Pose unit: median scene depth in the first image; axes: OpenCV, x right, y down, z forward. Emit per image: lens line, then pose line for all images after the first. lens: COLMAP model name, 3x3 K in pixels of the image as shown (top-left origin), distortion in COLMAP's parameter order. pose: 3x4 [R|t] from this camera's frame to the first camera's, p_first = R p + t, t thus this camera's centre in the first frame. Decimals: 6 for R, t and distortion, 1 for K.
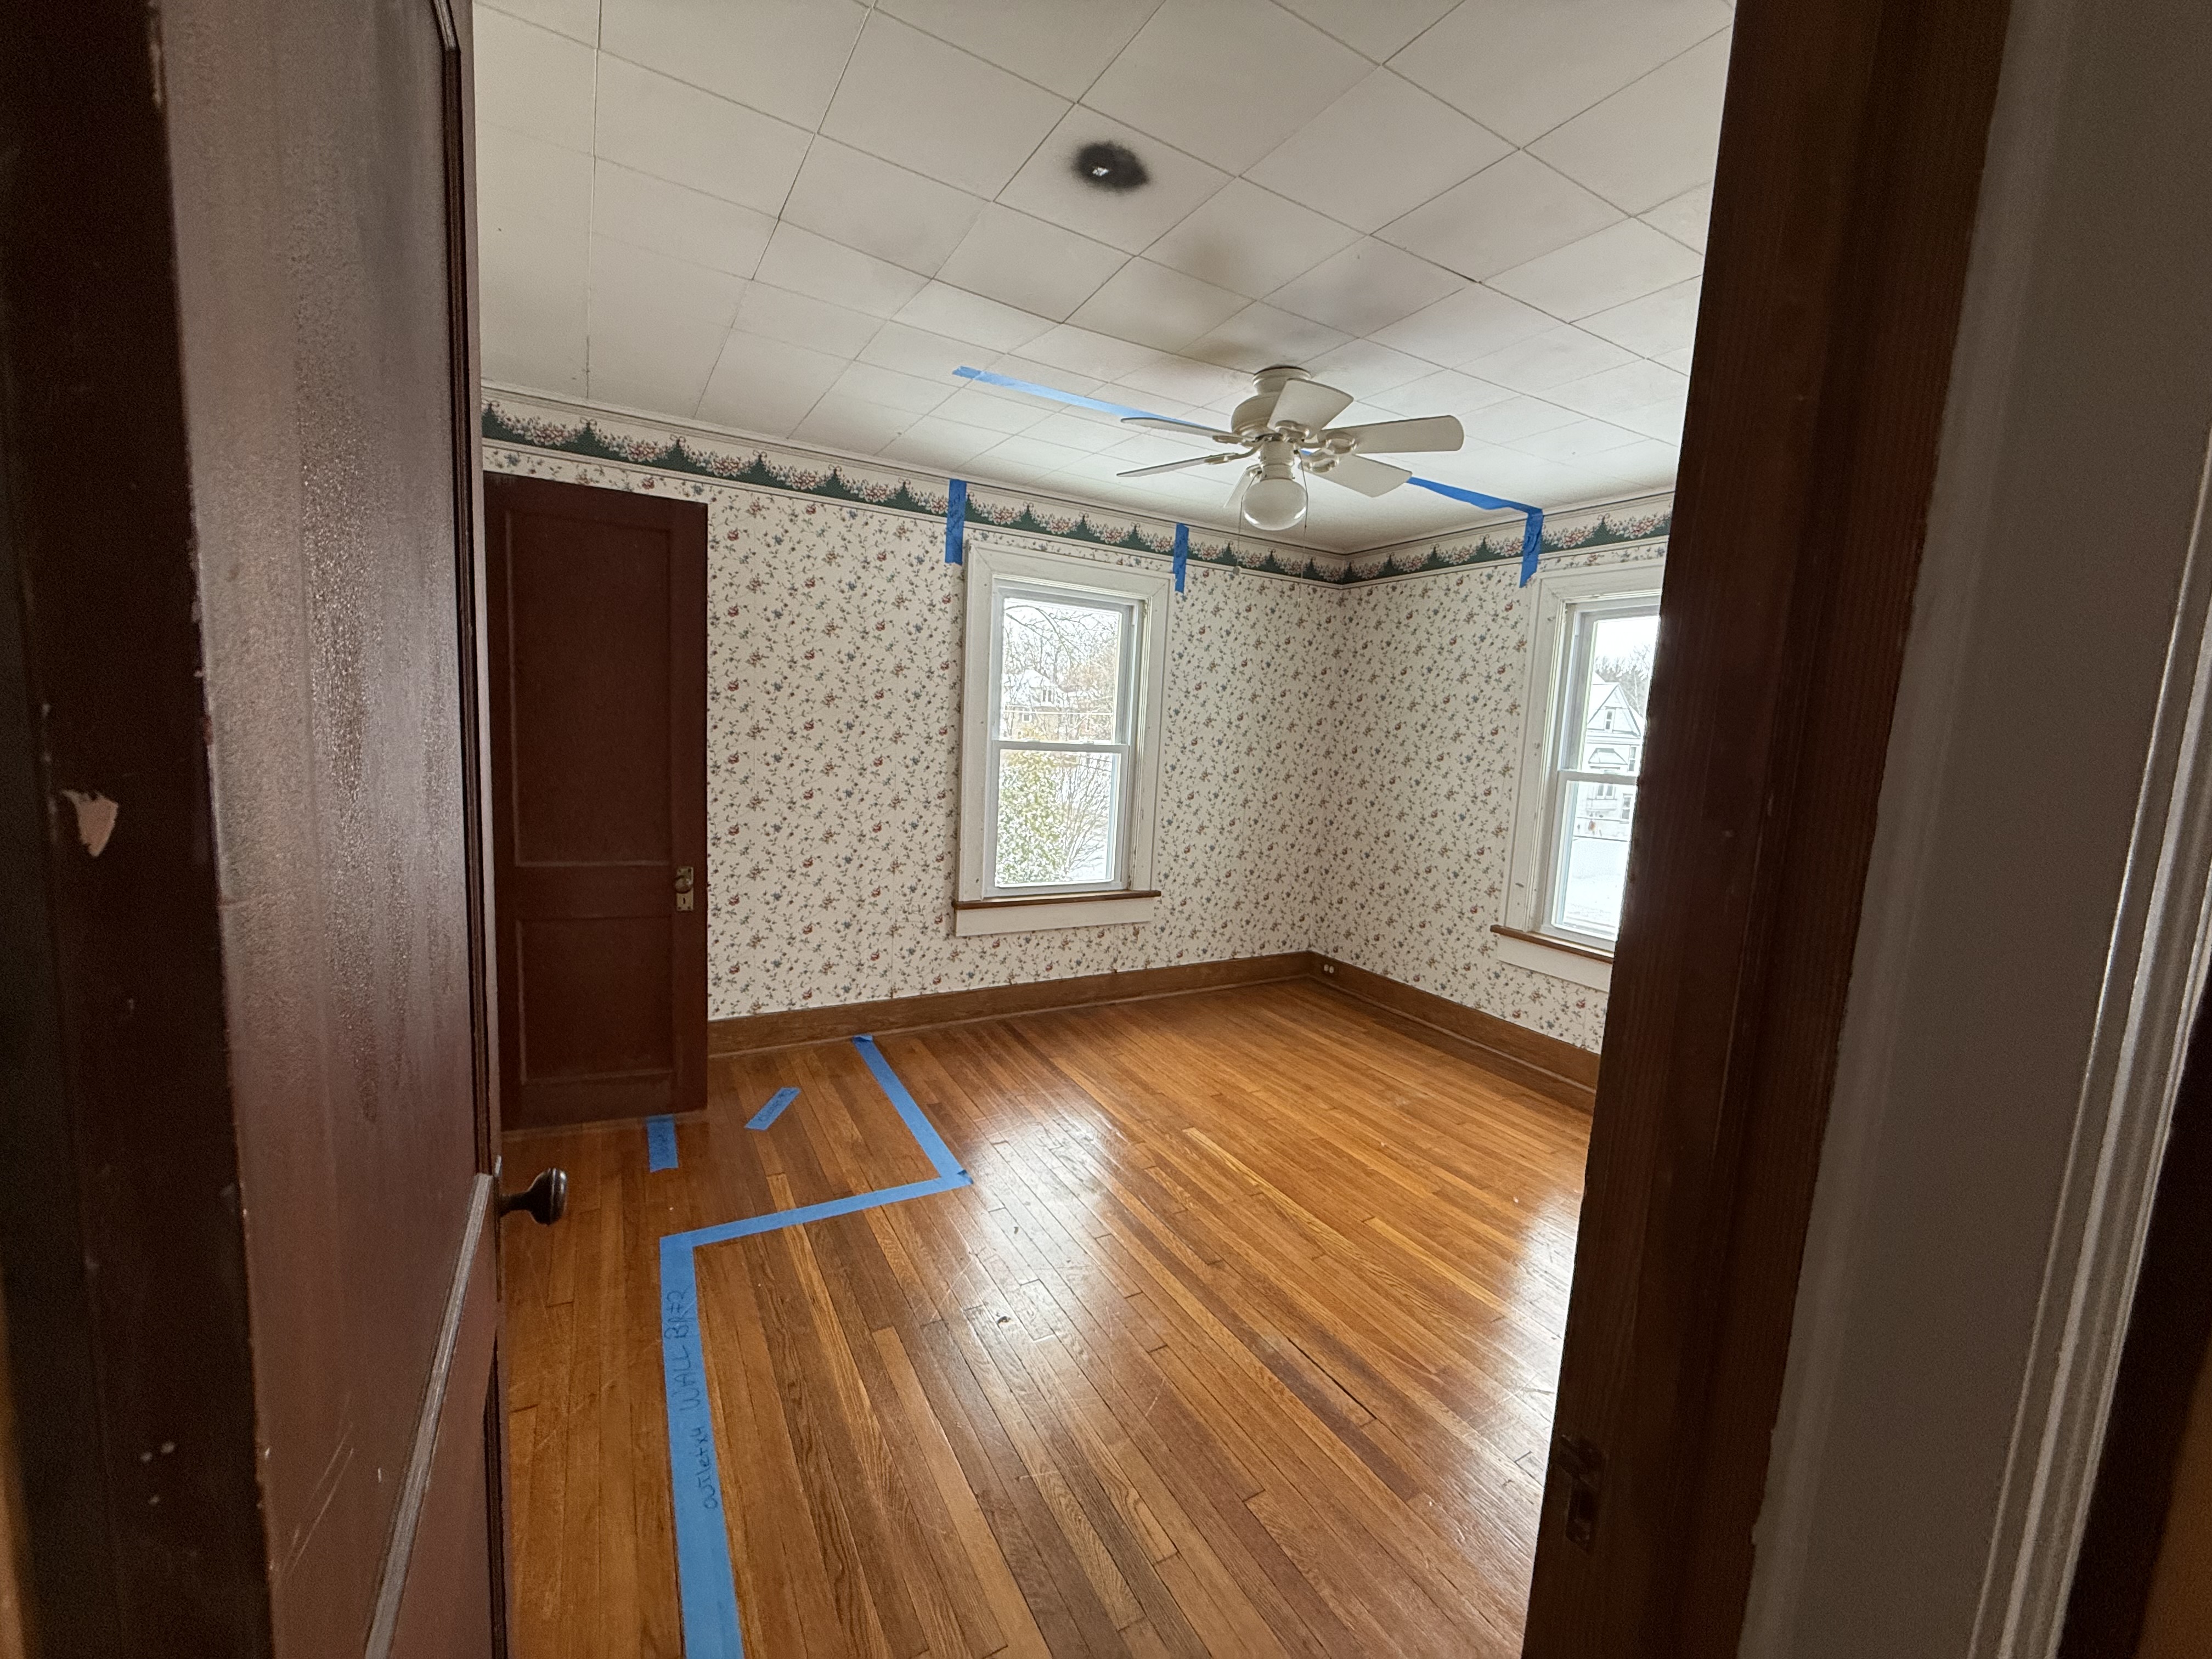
lens RADIAL K [[876.4, 0, 1102.3], [0, 876.4, 832.5], [0, 0, 1]] dist [-0.001100, 0.000150]
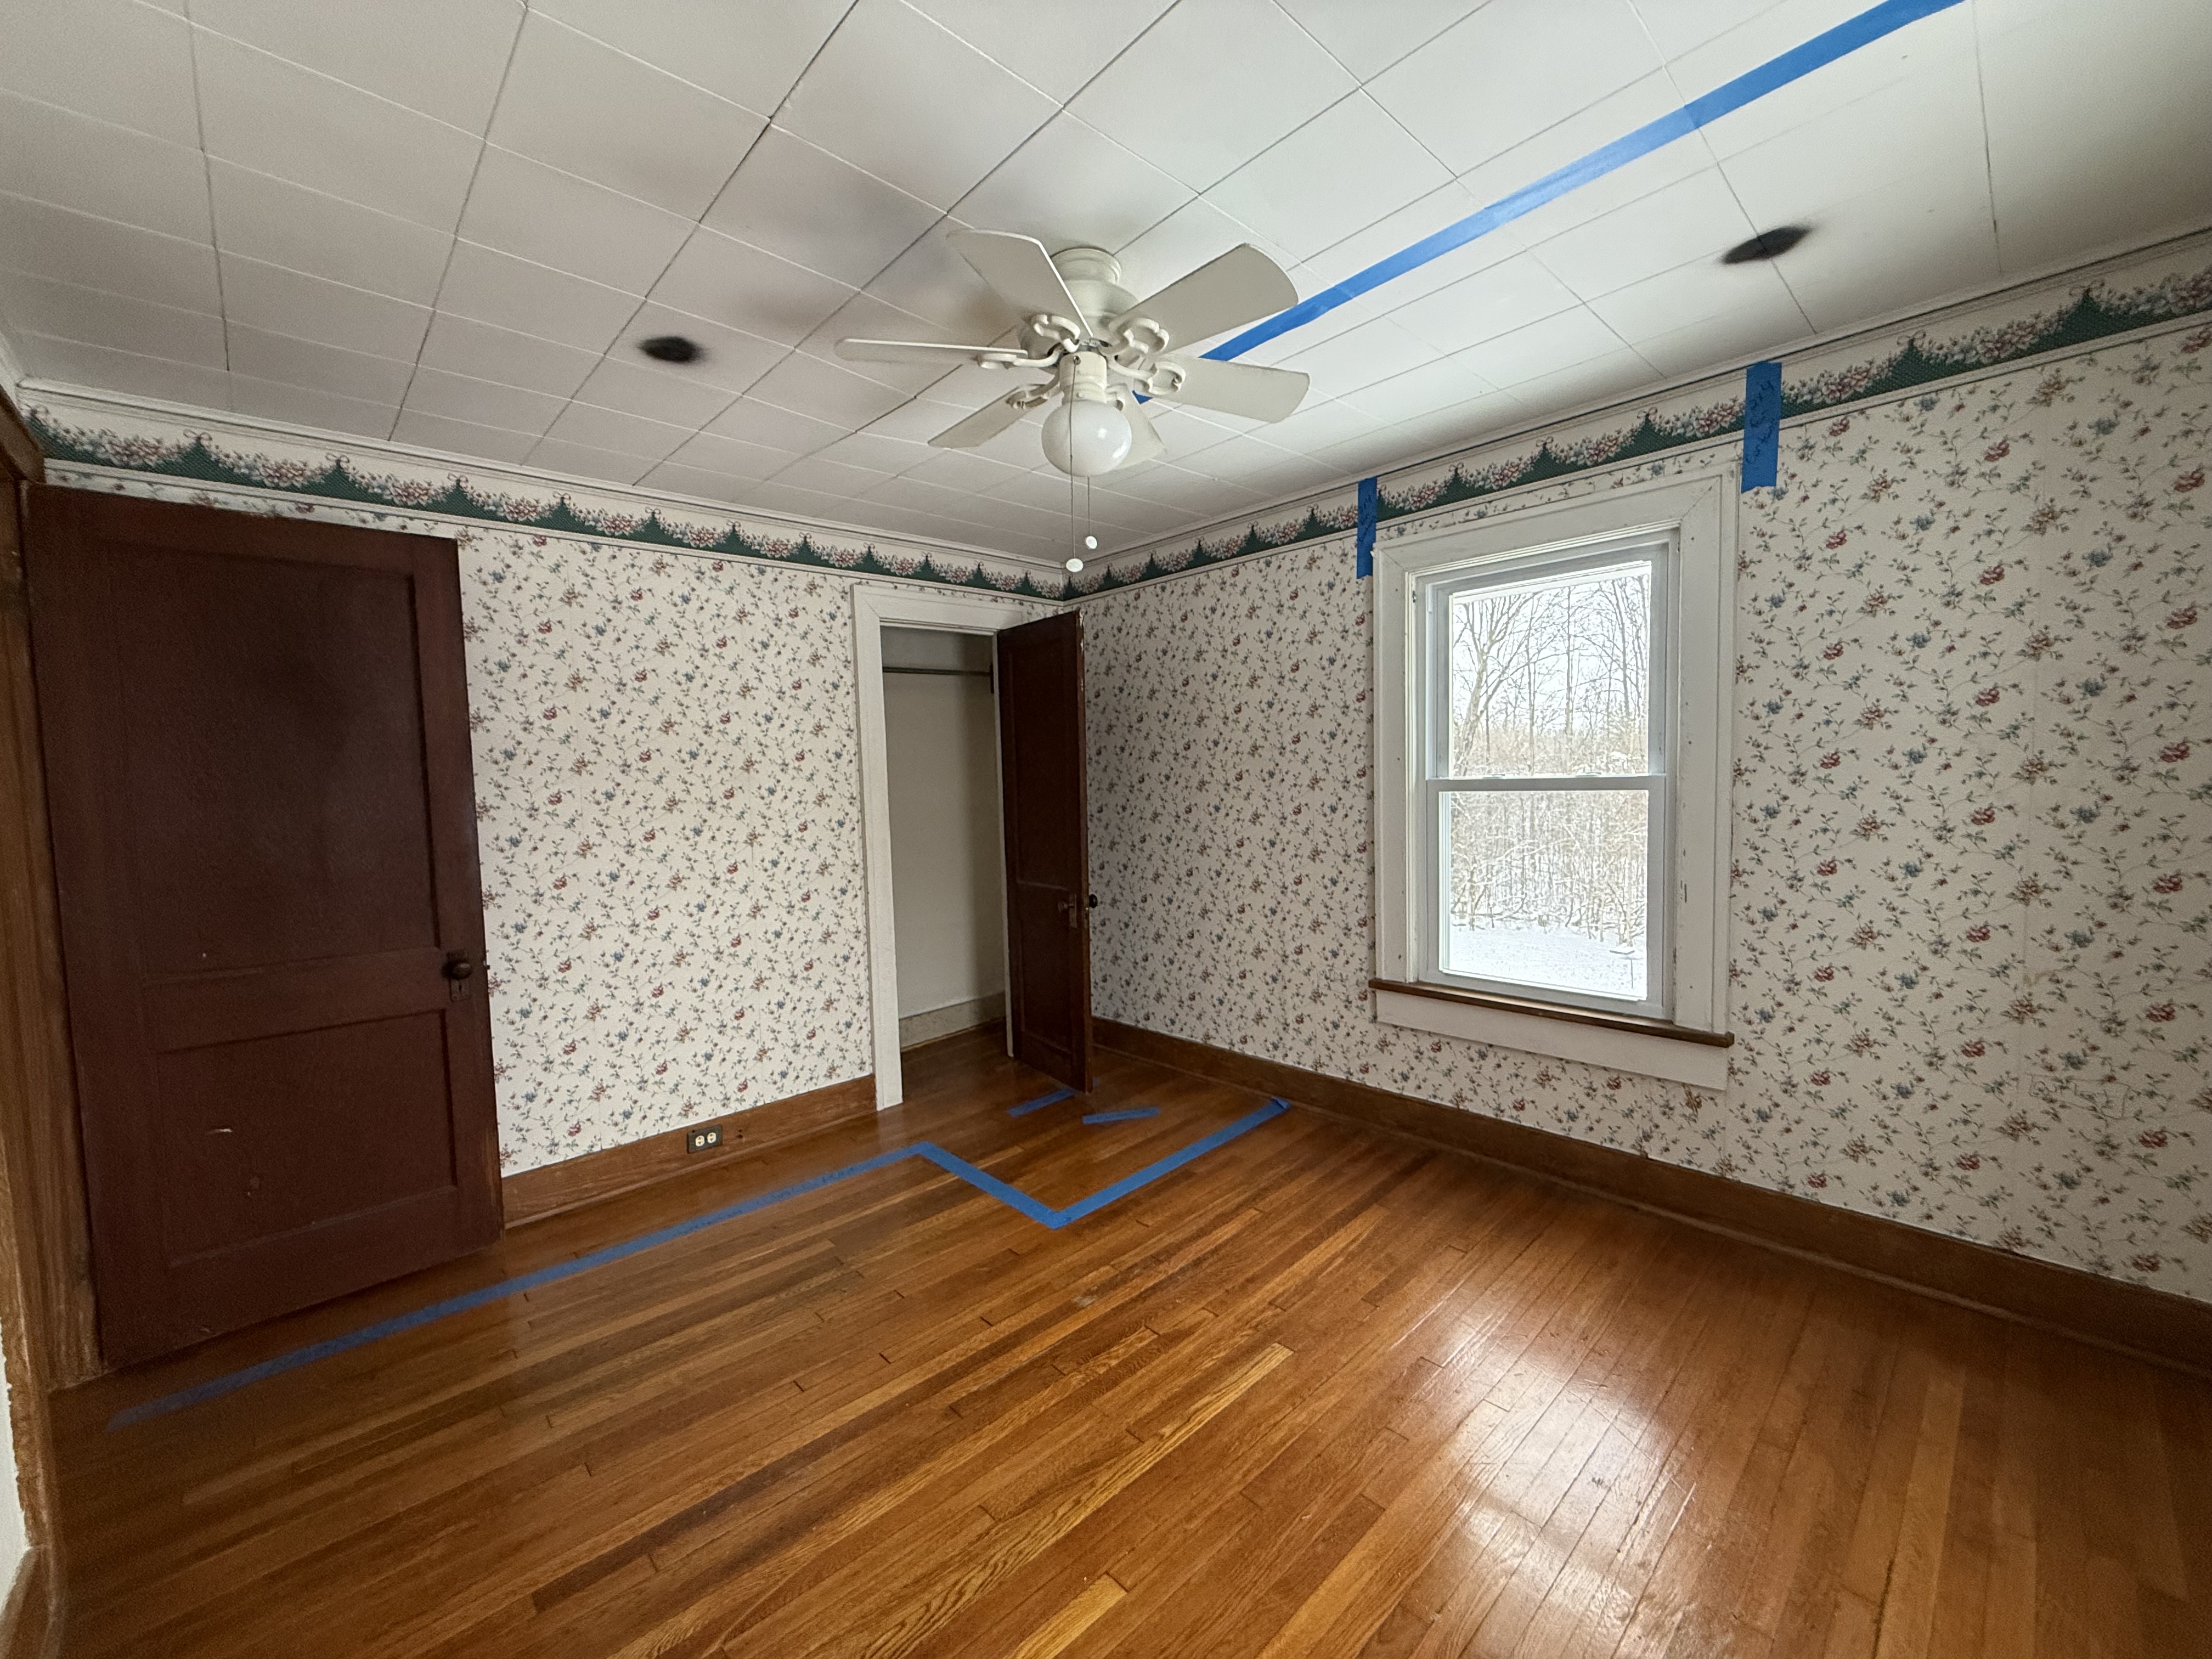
lens RADIAL K [[876.4, 0, 1102.3], [0, 876.4, 832.5], [0, 0, 1]] dist [-0.001100, 0.000150]
pose [[0.223600, 0.002937, -0.974677, 0.741544], [-0.079022, 0.996758, -0.015125, -0.031689], [0.971472, 0.080403, 0.223107, 0.712541]]
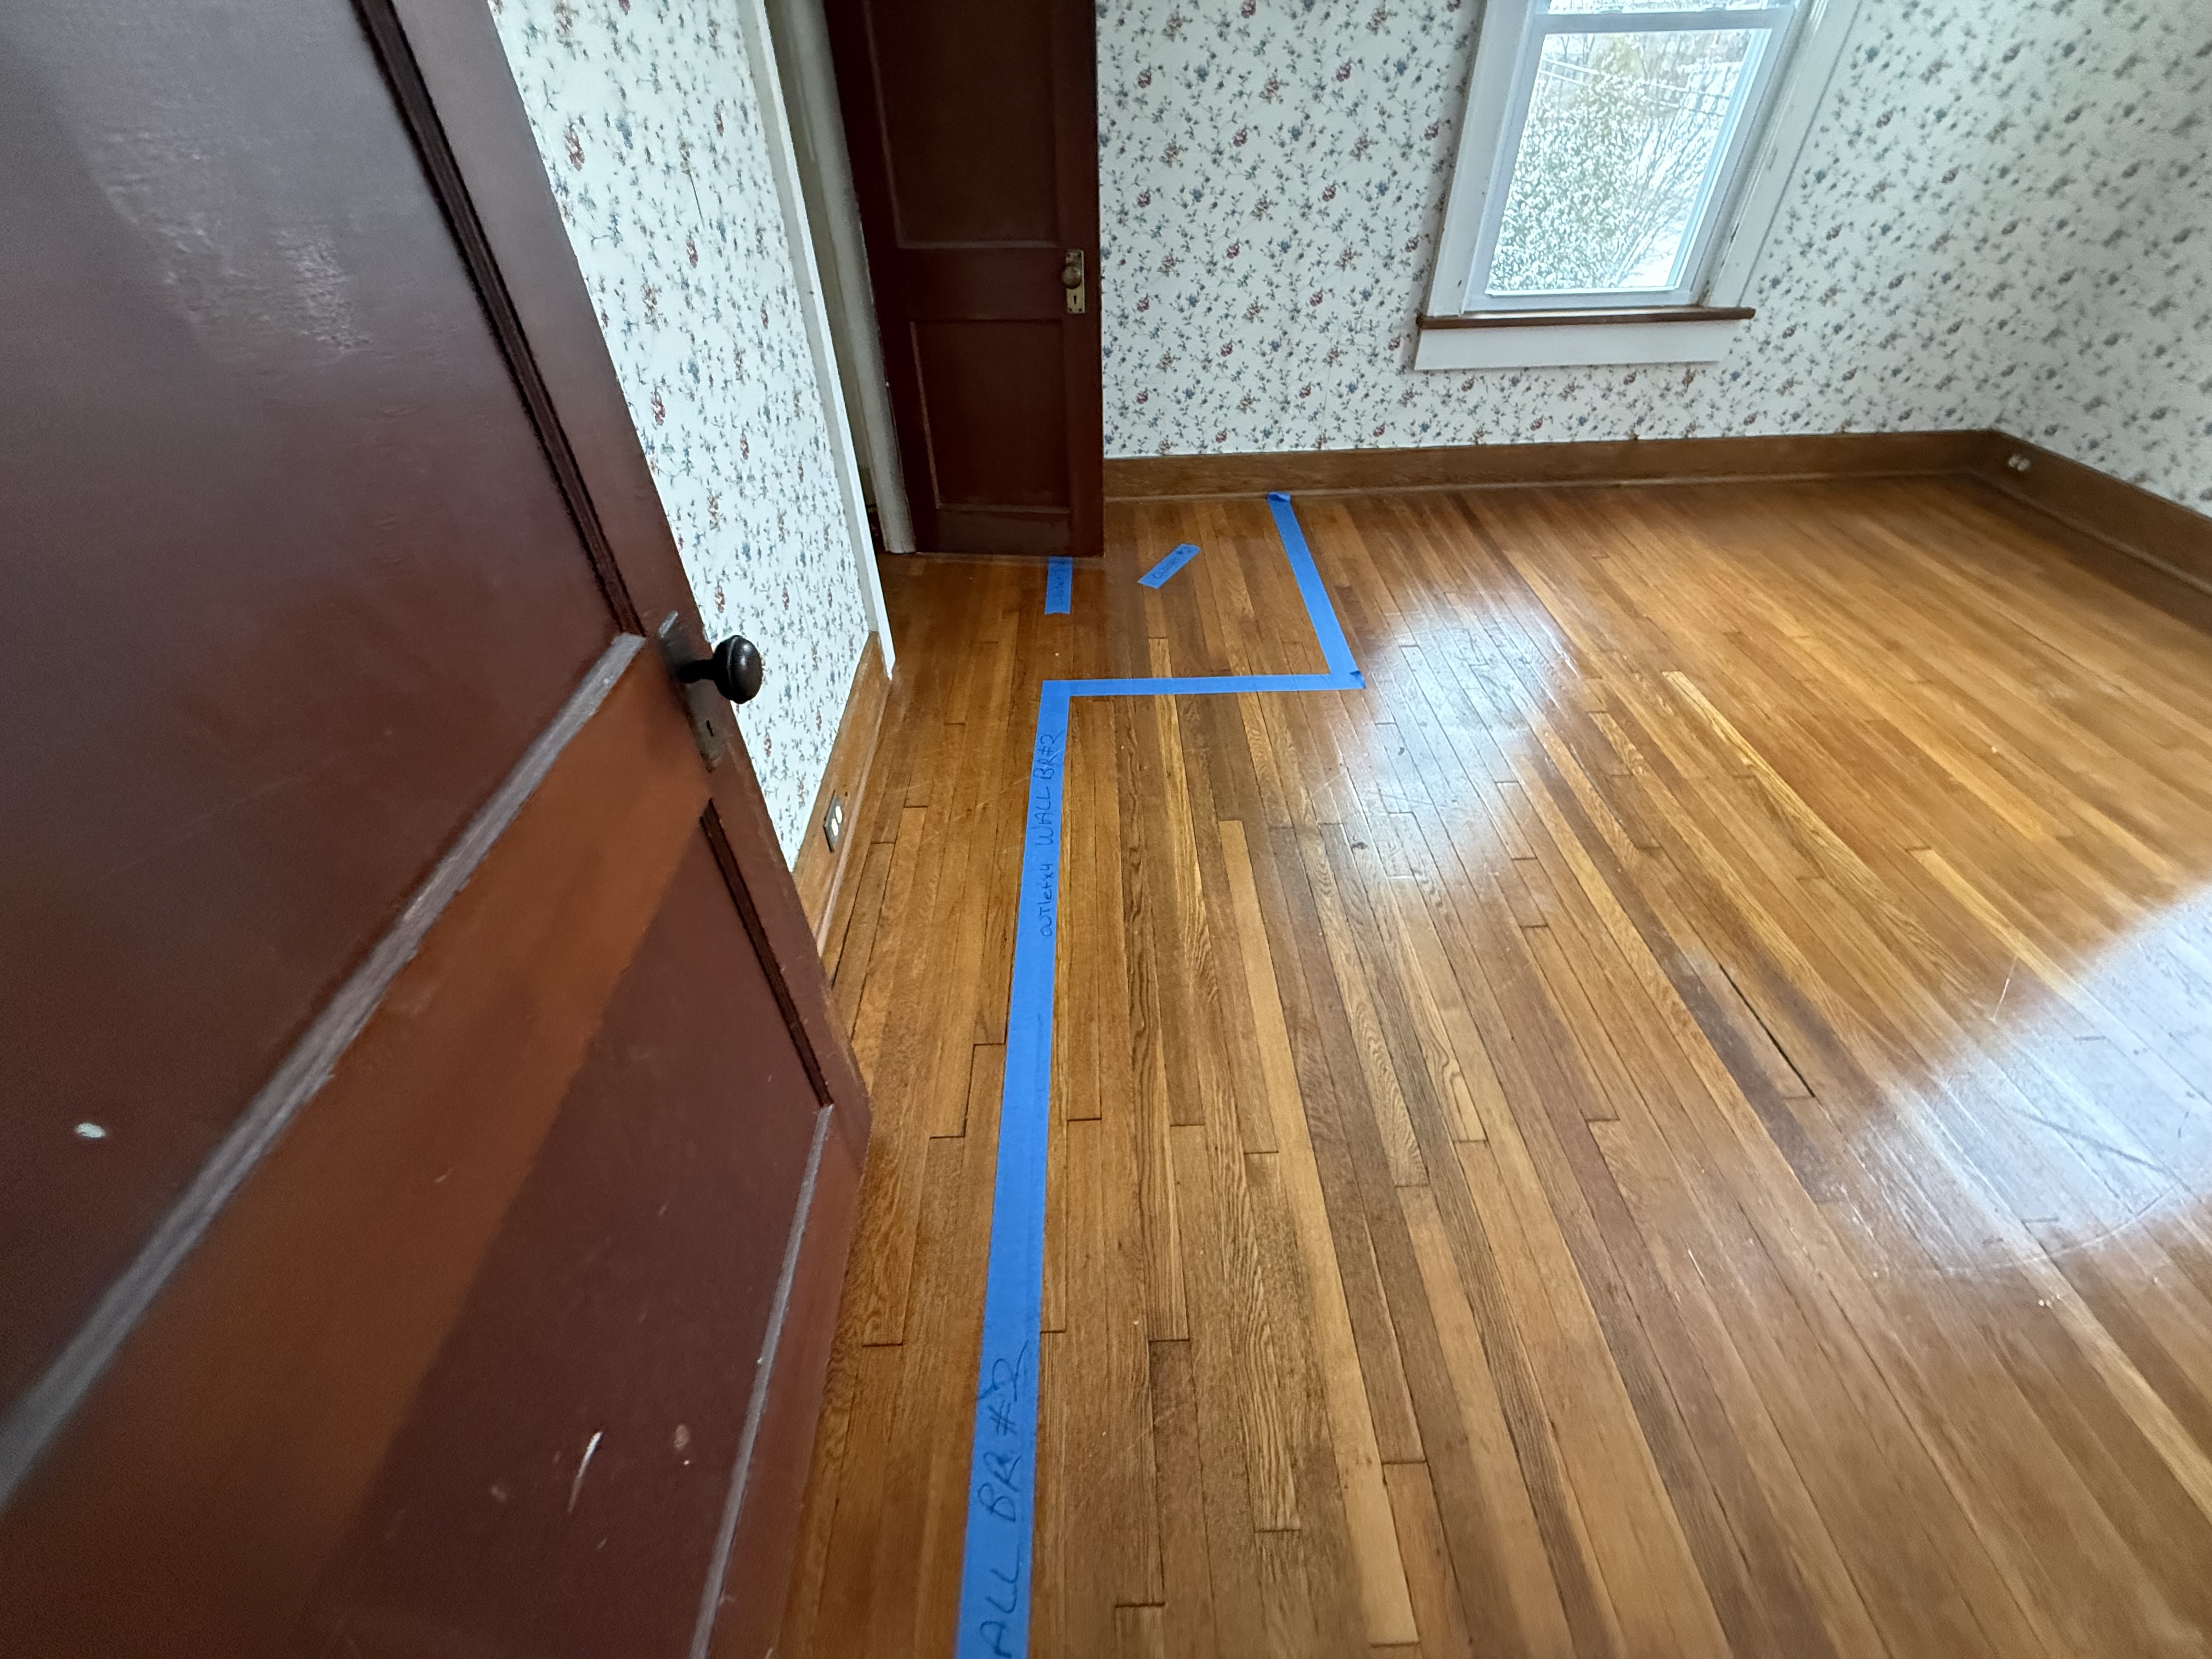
lens RADIAL K [[876.4, 0, 1102.3], [0, 876.4, 832.5], [0, 0, 1]] dist [-0.001100, 0.000150]
pose [[0.876292, 0.265188, -0.402228, 0.009498], [0.007454, 0.827316, 0.561687, 0.028697], [0.481722, -0.495200, 0.722994, 0.162409]]
